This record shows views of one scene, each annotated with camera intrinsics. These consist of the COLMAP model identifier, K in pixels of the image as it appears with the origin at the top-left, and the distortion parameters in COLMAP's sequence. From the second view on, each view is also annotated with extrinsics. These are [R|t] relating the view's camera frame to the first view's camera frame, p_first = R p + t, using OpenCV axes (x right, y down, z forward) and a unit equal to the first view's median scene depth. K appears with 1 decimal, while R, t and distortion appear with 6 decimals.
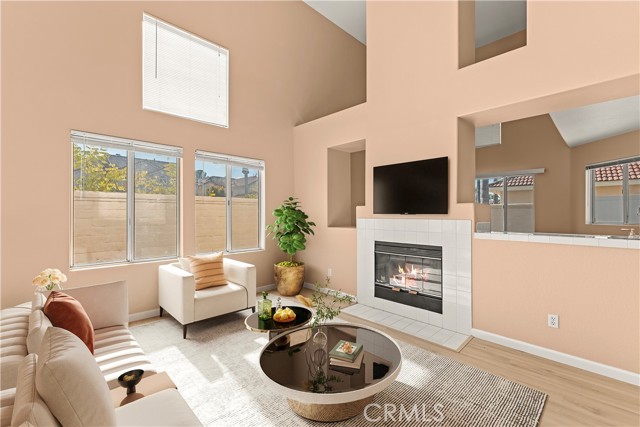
lens RADIAL K [[270.3, 0, 320.0], [0, 270.3, 213.5], [0, 0, 1]] dist [-0.001927, -0.000054]
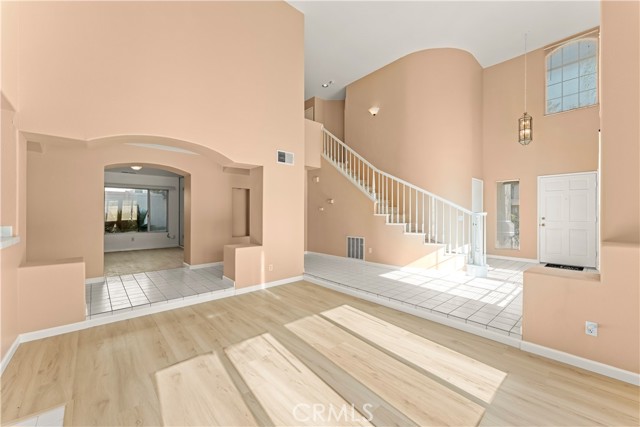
lens RADIAL K [[252.5, 0, 320.0], [0, 252.5, 213.5], [0, 0, 1]] dist [0.002190, 0.000072]
pose [[-0.999508, -0.002965, 0.031218, -0.136904], [-0.003009, 0.999995, -0.001350, -0.008763], [-0.031213, -0.001443, -0.999512, 1.111486]]
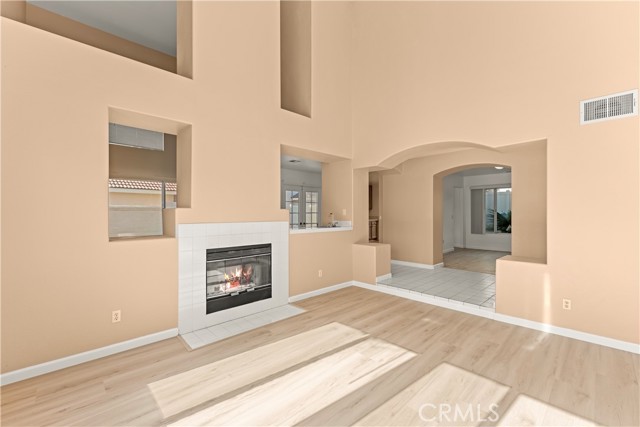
lens RADIAL K [[271.2, 0, 320.0], [0, 271.2, 213.5], [0, 0, 1]] dist [0.002365, 0.000184]
pose [[0.008897, -0.000125, 0.999960, -0.638648], [0.002178, 0.999998, 0.000106, -0.011669], [-0.999958, 0.002177, 0.008897, 0.613446]]
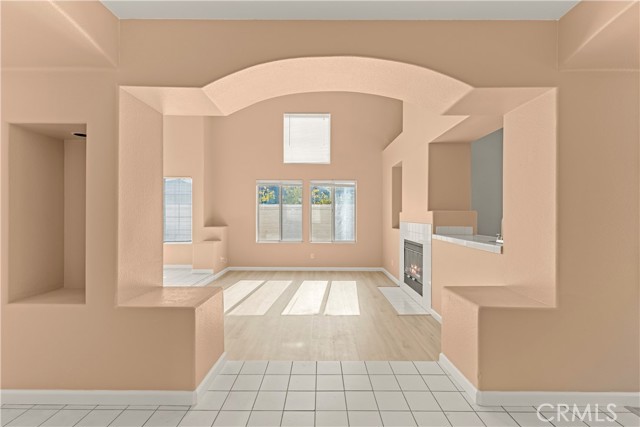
lens RADIAL K [[282.0, 0, 320.0], [0, 282.0, 213.5], [0, 0, 1]] dist [0.000273, -0.000016]
pose [[0.718790, -0.003084, -0.695220, 0.828922], [-0.001761, 0.999979, -0.006257, -0.011611], [0.695225, 0.005721, 0.718770, -0.244273]]
